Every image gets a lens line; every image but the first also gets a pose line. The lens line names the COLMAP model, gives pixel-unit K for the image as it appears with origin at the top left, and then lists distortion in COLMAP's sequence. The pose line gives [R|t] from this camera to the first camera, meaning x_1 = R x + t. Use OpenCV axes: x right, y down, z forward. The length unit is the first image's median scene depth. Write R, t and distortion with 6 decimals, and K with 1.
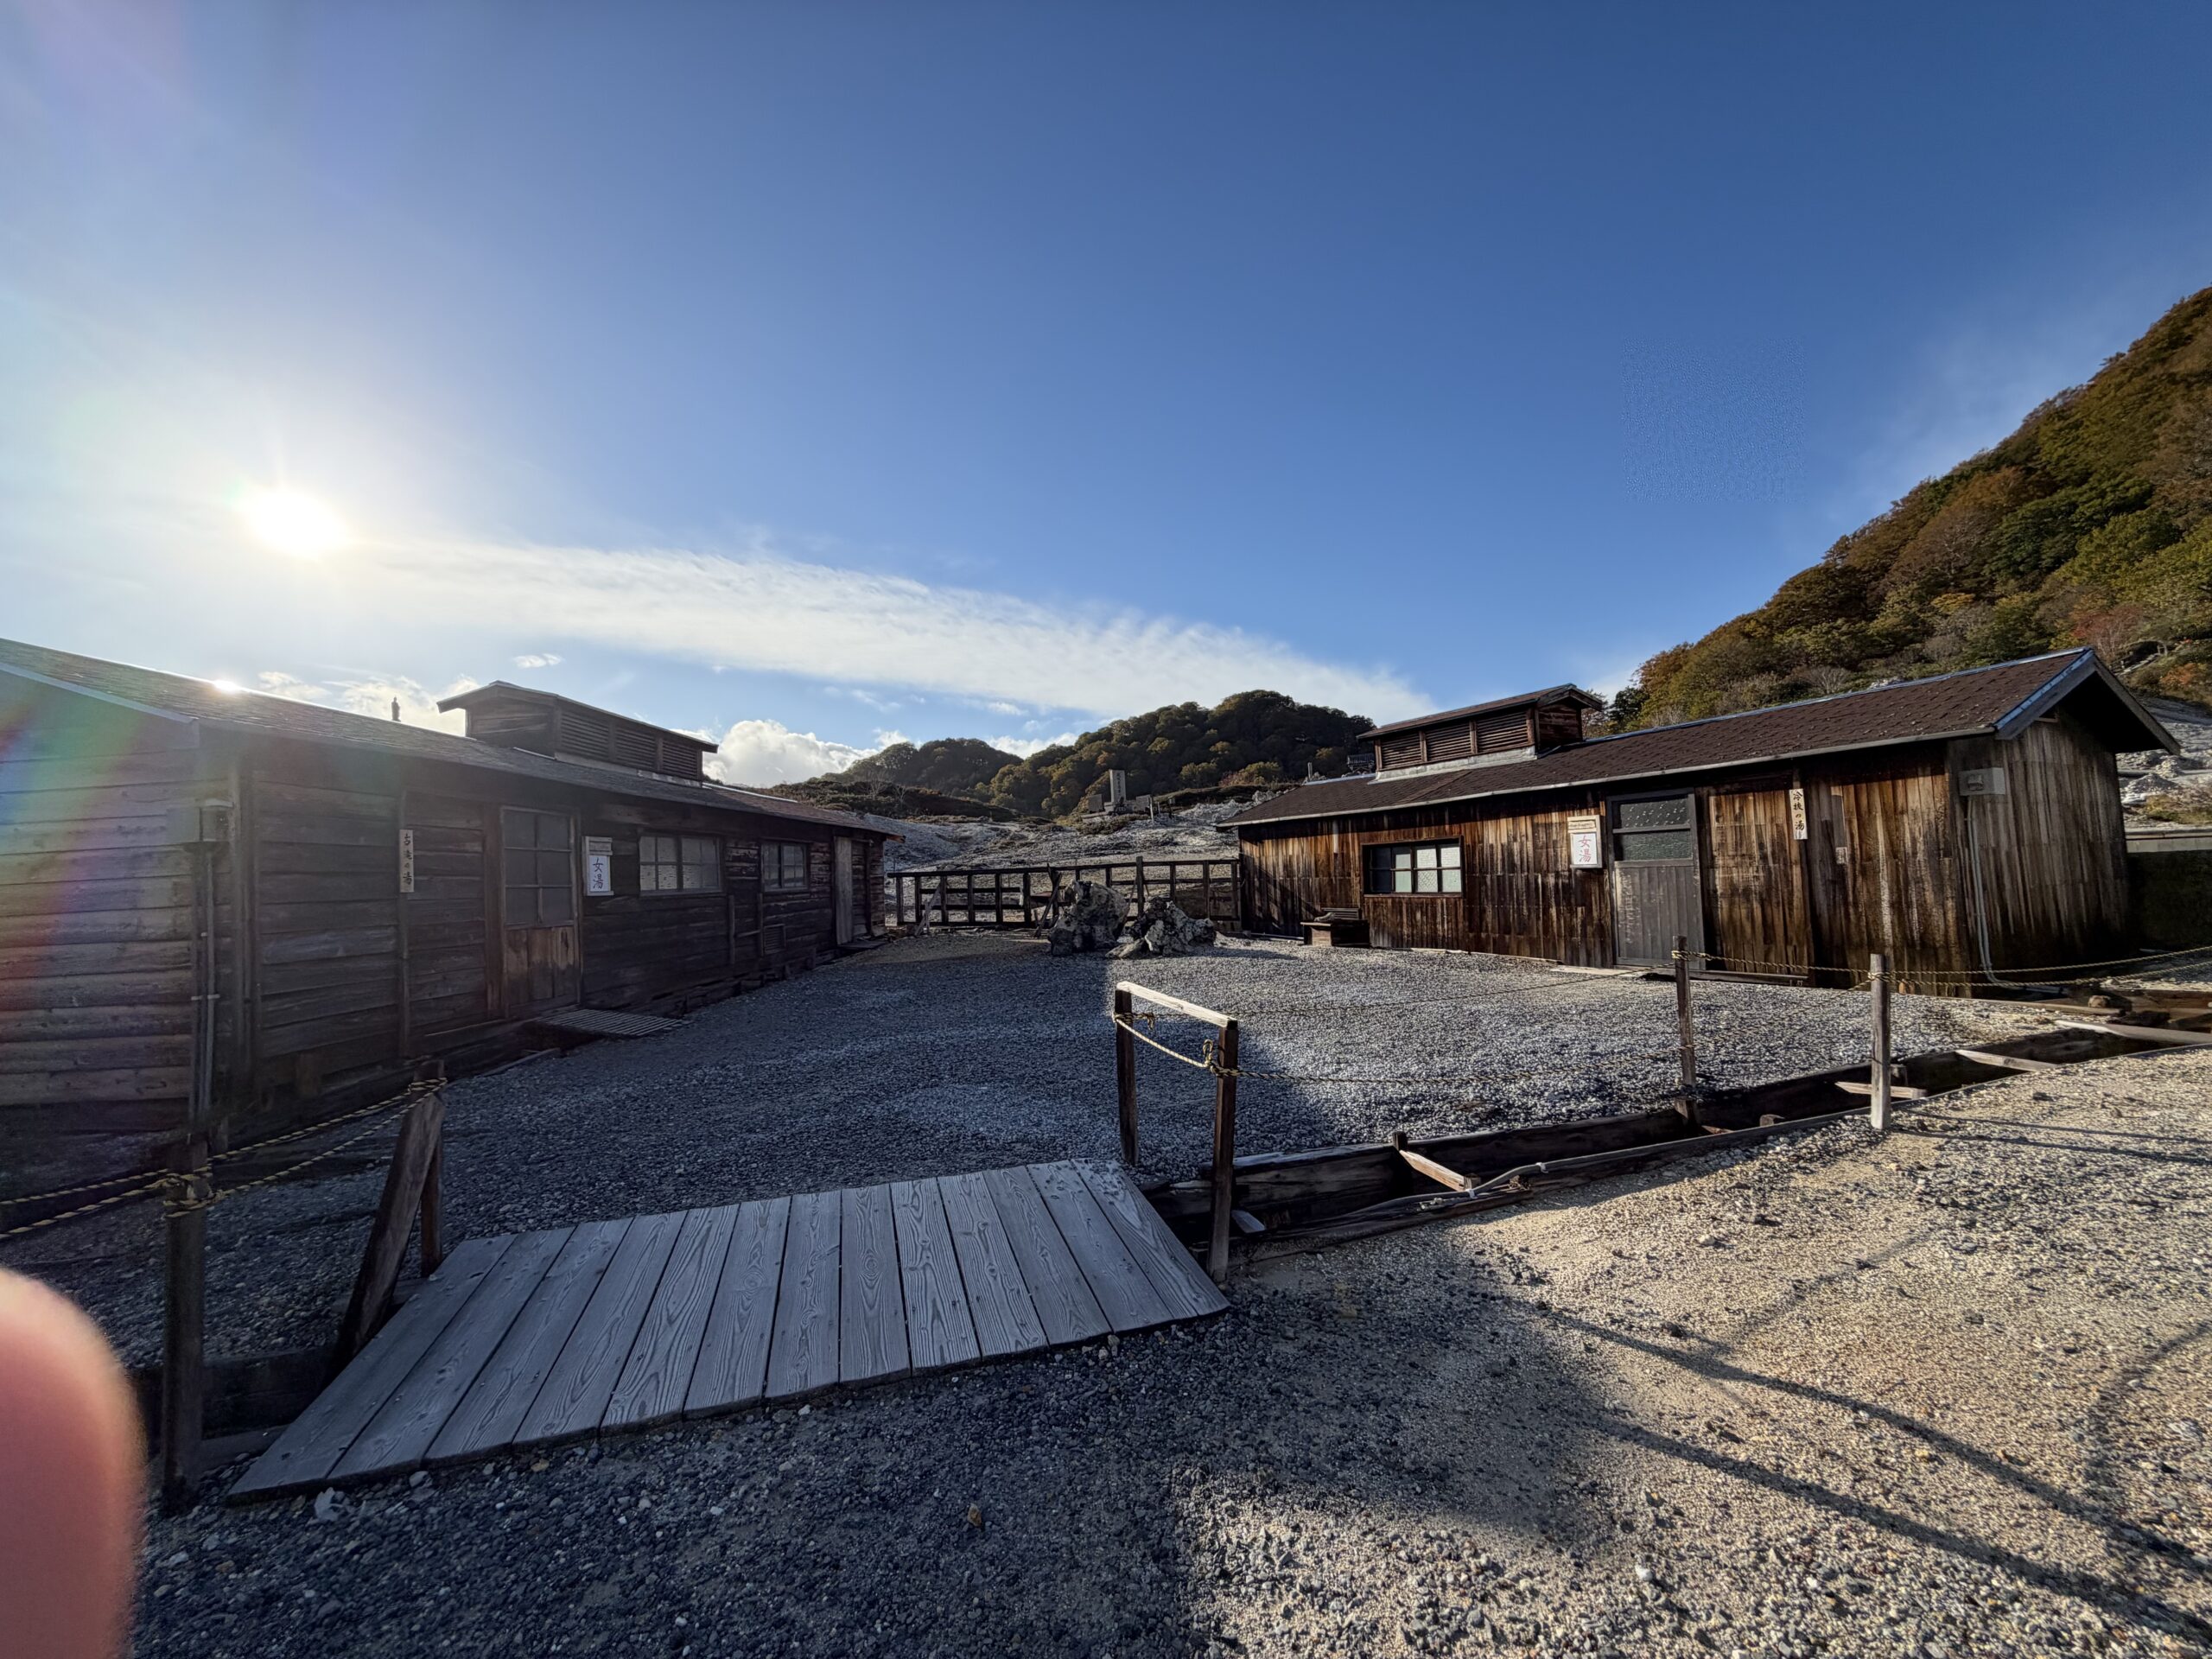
lens RADIAL K [[906.0, 0, 1096.2], [0, 906.0, 829.5], [0, 0, 1]] dist [-0.000356, 0.000436]
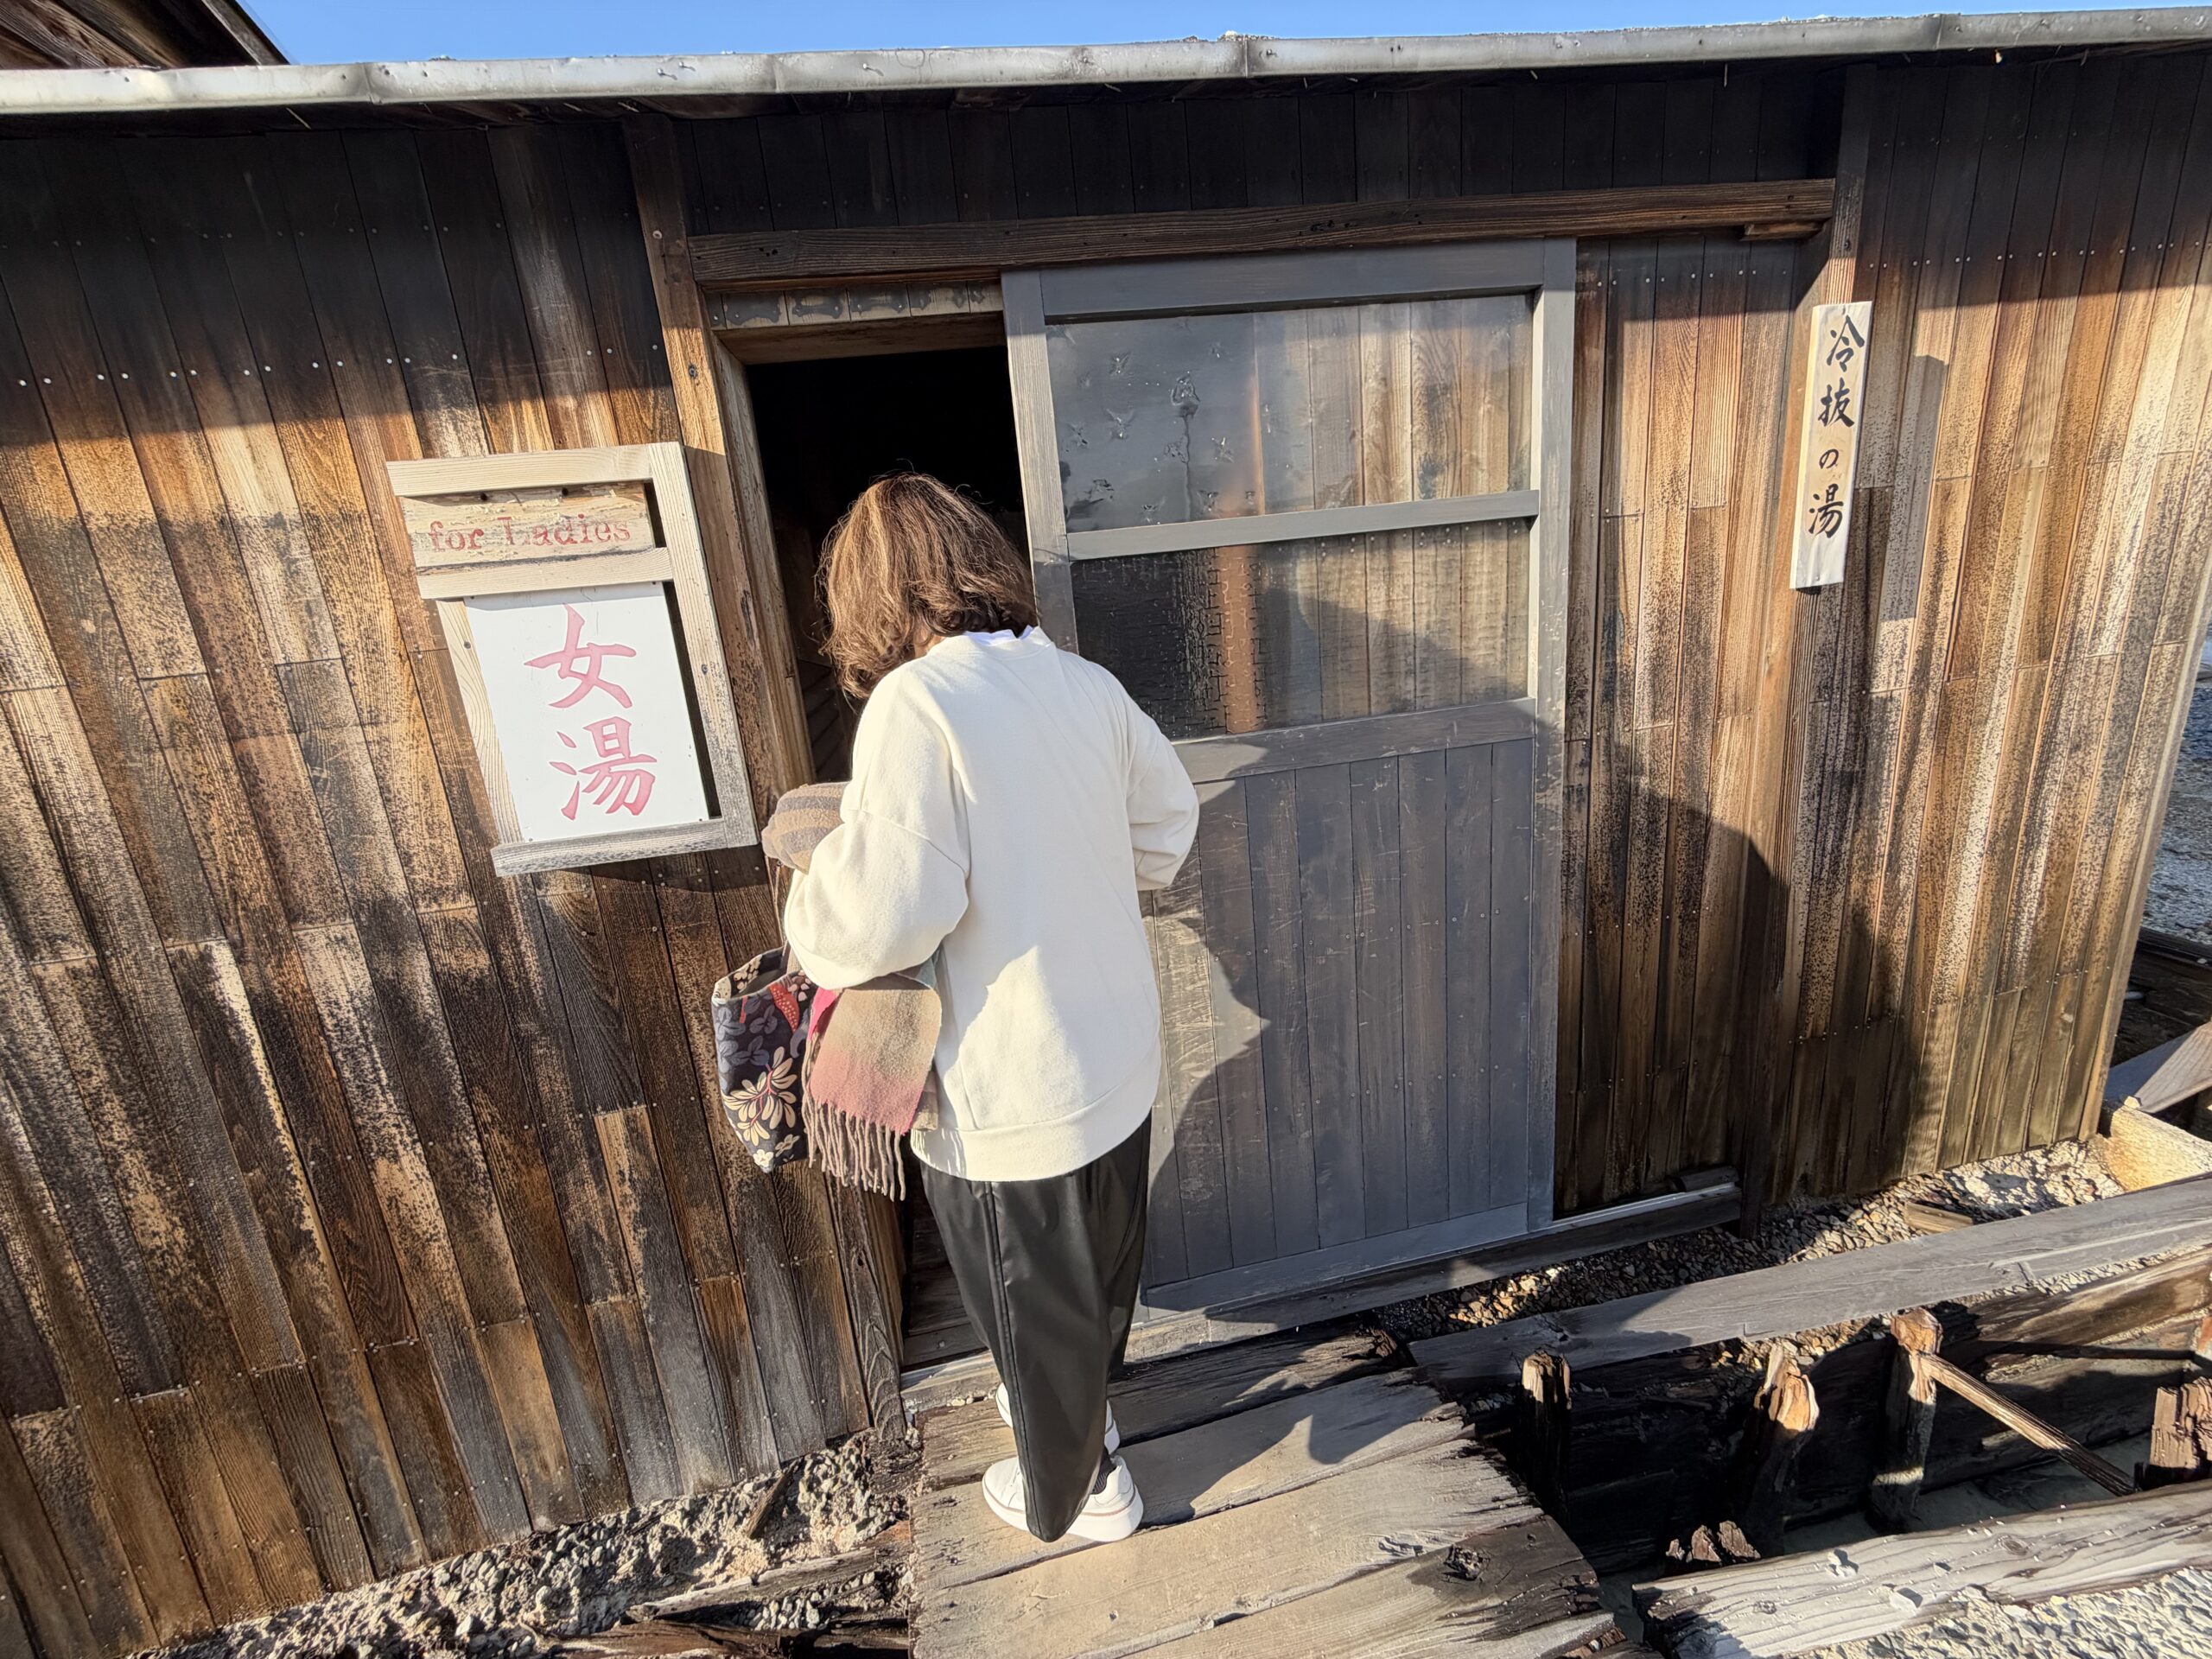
lens RADIAL K [[900.4, 0, 1102.5], [0, 900.4, 837.6], [0, 0, 1]] dist [0.000120, 0.000142]
pose [[0.314719, -0.234216, 0.919834, 0.438694], [0.037984, 0.971409, 0.234352, 0.010066], [-0.948424, -0.038816, 0.314618, 0.889073]]
